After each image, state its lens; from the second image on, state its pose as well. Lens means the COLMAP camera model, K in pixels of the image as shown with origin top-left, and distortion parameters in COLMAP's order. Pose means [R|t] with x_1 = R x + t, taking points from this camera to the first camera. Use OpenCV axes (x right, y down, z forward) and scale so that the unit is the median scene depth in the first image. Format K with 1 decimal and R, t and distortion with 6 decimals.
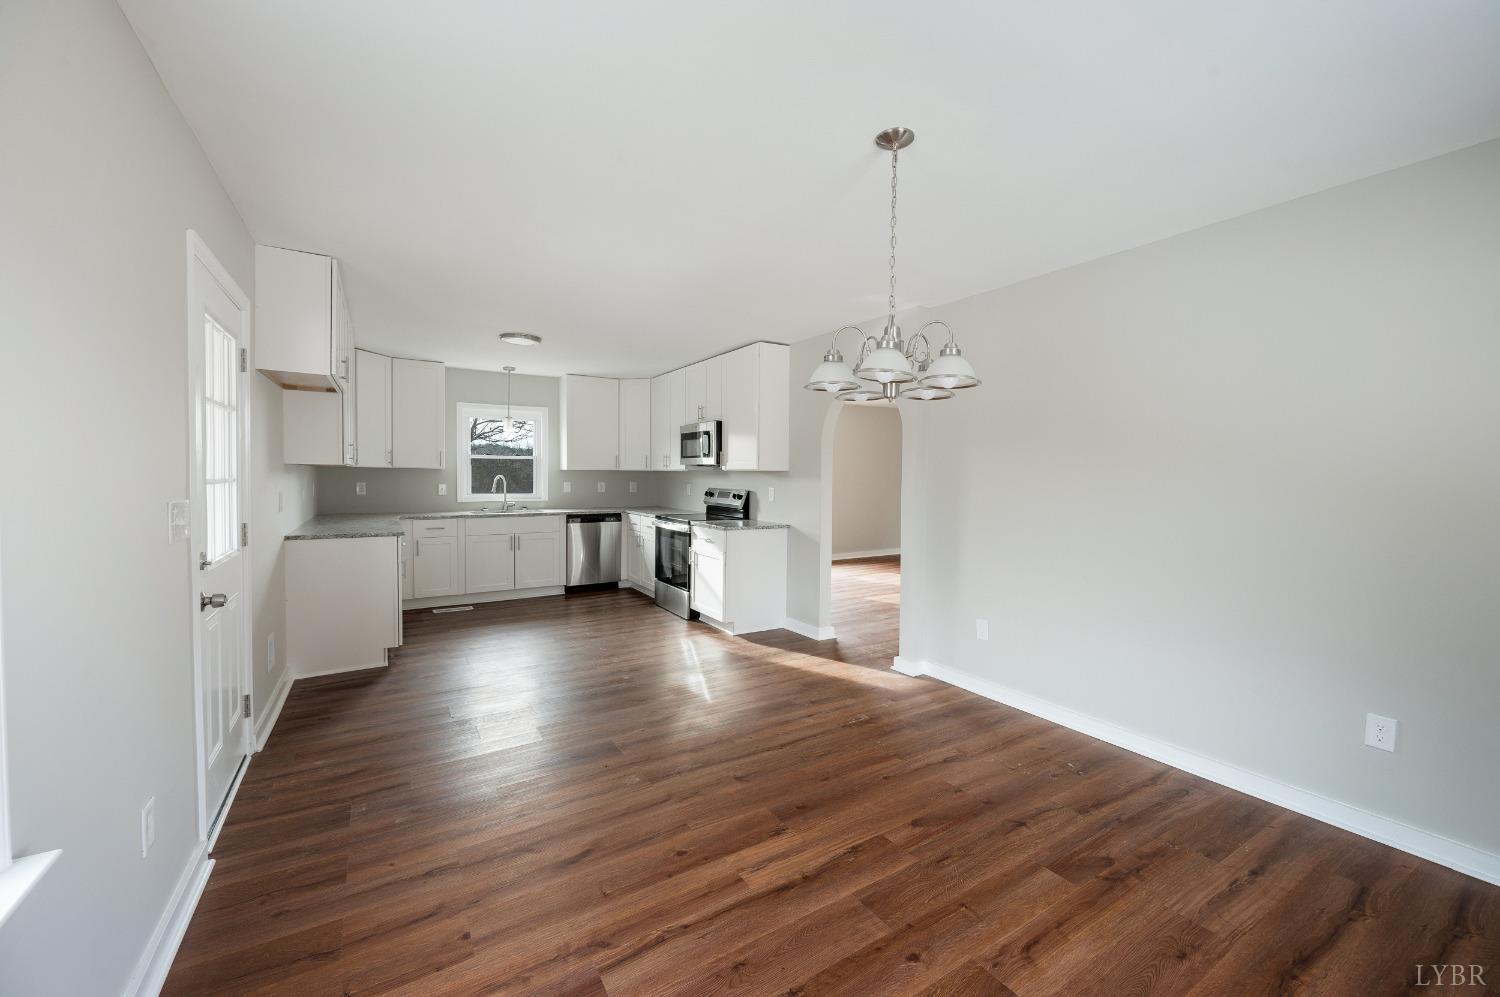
lens RADIAL K [[591.3, 0, 750.0], [0, 591.3, 498.5], [0, 0, 1]] dist [0.000220, -0.000023]
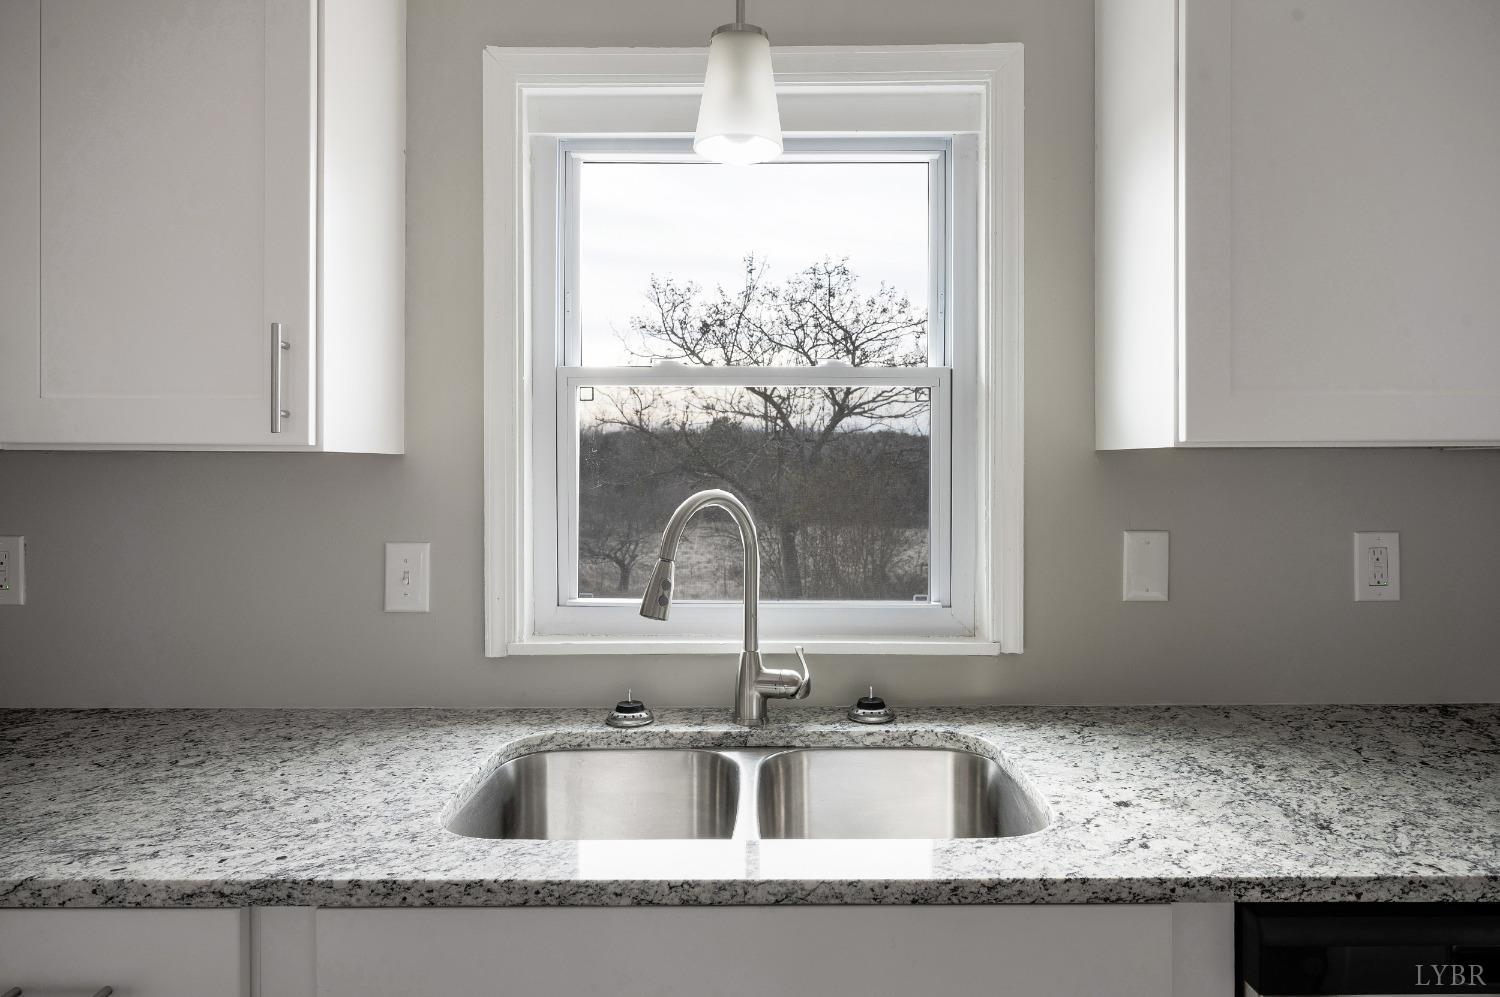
lens RADIAL K [[895.8, 0, 751.3], [0, 895.8, 469.0], [0, 0, 1]] dist [0.001059, 0.001398]
pose [[0.850799, -0.010683, -0.525382, -0.312351], [-0.012649, 0.999087, -0.040799, -0.037753], [0.525339, 0.041357, 0.849888, 0.859436]]
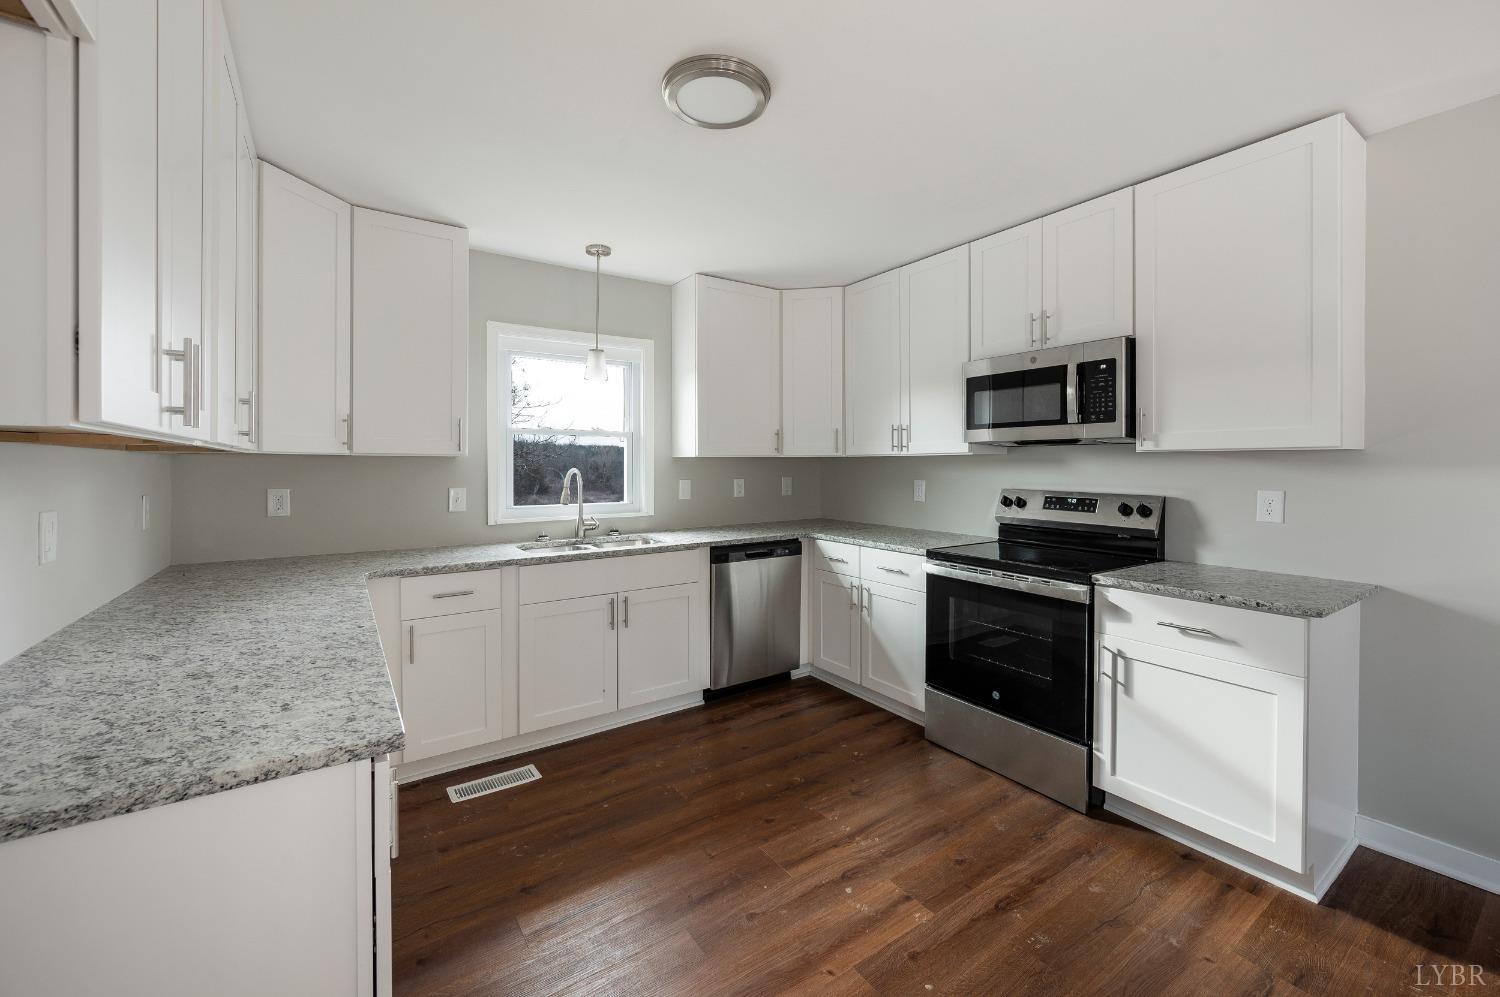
lens RADIAL K [[603.0, 0, 752.7], [0, 603.0, 474.0], [0, 0, 1]] dist [-0.000610, -0.000101]
pose [[0.999011, -0.012313, 0.042736, -0.308257], [0.013335, 0.999630, -0.023727, -0.021967], [-0.042428, 0.024273, 0.998805, 0.510706]]
